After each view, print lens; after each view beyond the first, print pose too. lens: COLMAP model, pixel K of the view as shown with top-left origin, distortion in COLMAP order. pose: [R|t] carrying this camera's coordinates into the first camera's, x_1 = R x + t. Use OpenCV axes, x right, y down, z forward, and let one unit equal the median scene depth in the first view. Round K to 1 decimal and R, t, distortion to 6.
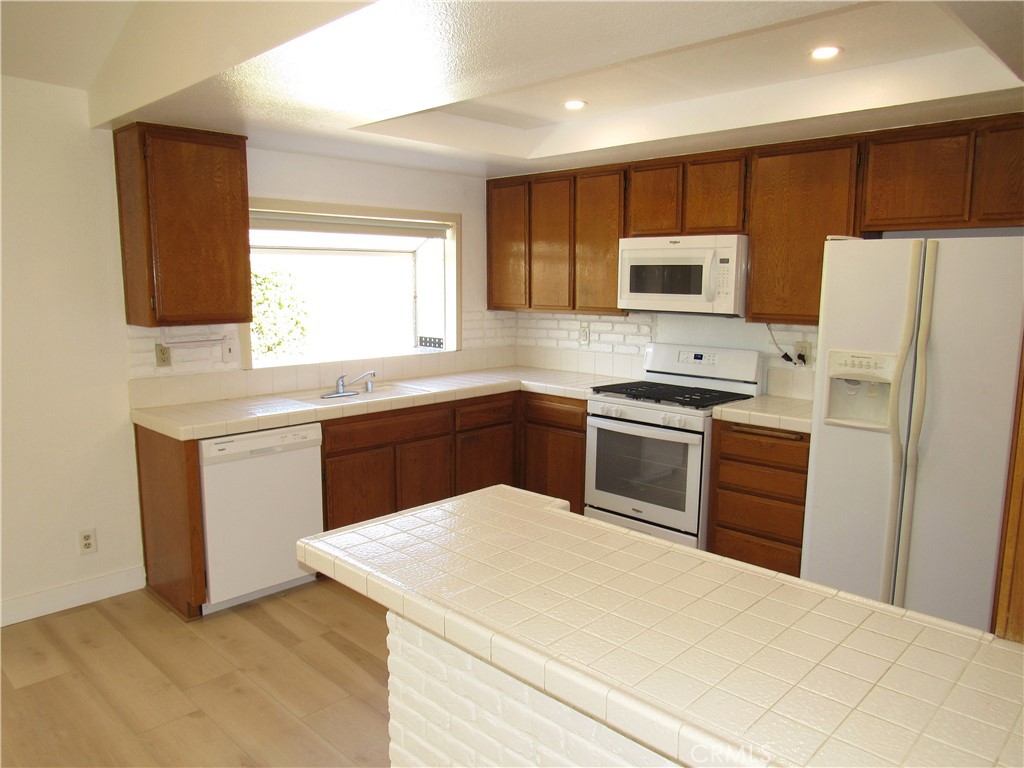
lens RADIAL K [[736.8, 0, 514.7], [0, 736.8, 382.9], [0, 0, 1]] dist [-0.029917, 0.005669]
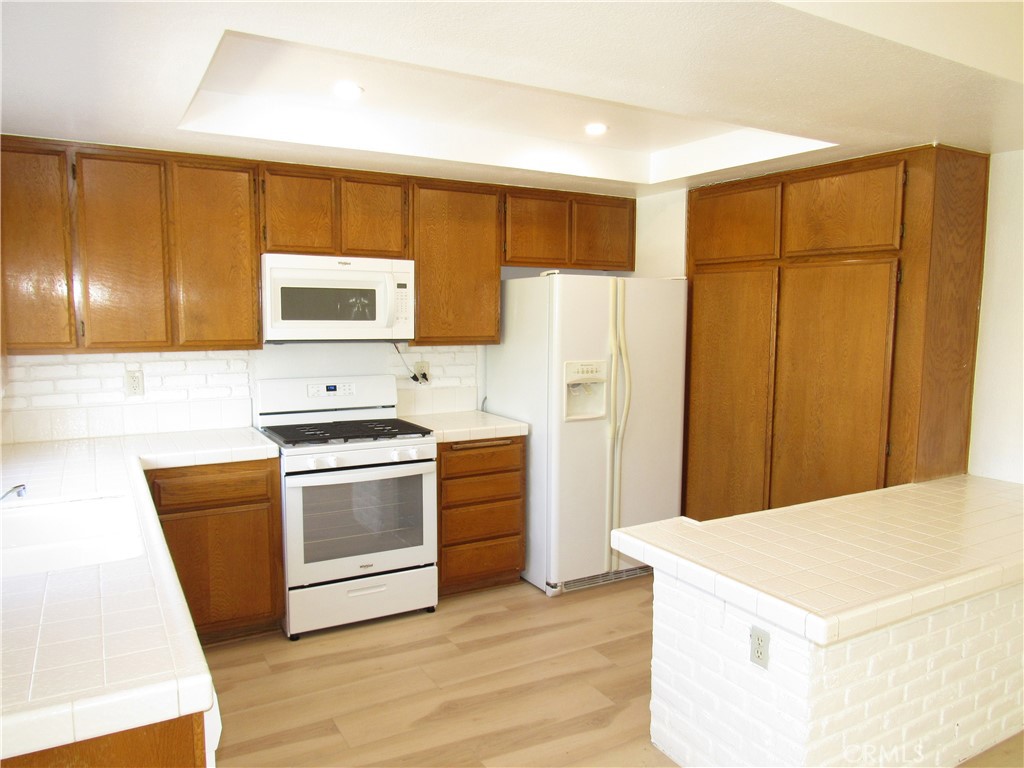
lens RADIAL K [[736.8, 0, 513.8], [0, 736.8, 385.0], [0, 0, 1]] dist [-0.029917, 0.005669]
pose [[0.266239, -0.101983, 0.958497, -0.622375], [0.127563, 0.989369, 0.069835, -0.081871], [-0.955429, 0.103676, 0.276418, 0.578844]]
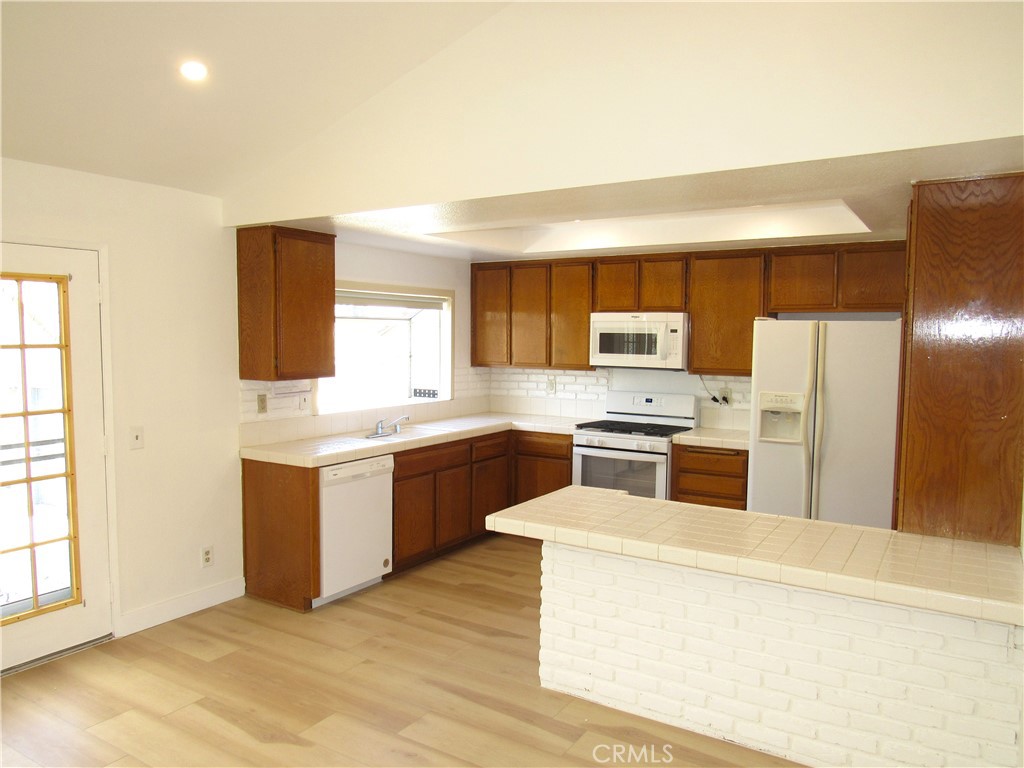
lens RADIAL K [[736.8, 0, 515.2], [0, 736.8, 383.1], [0, 0, 1]] dist [-0.029917, 0.005669]
pose [[0.977403, -0.009489, 0.211173, -0.300253], [0.025183, 0.997105, -0.071750, 0.025511], [-0.209881, 0.075447, 0.974812, -0.291044]]
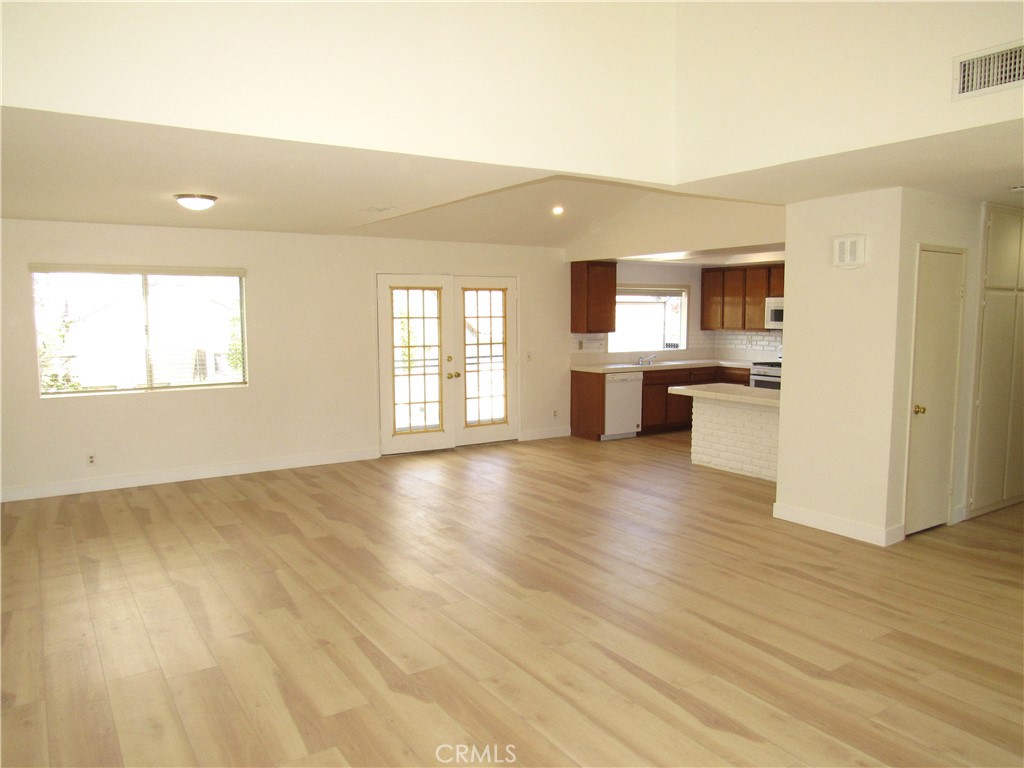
lens RADIAL K [[736.8, 0, 516.5], [0, 736.8, 386.8], [0, 0, 1]] dist [-0.029917, 0.005669]
pose [[0.978140, 0.017427, -0.207217, -0.148409], [-0.025262, 0.999060, -0.035223, 0.193109], [0.206408, 0.039687, 0.977661, -1.481145]]
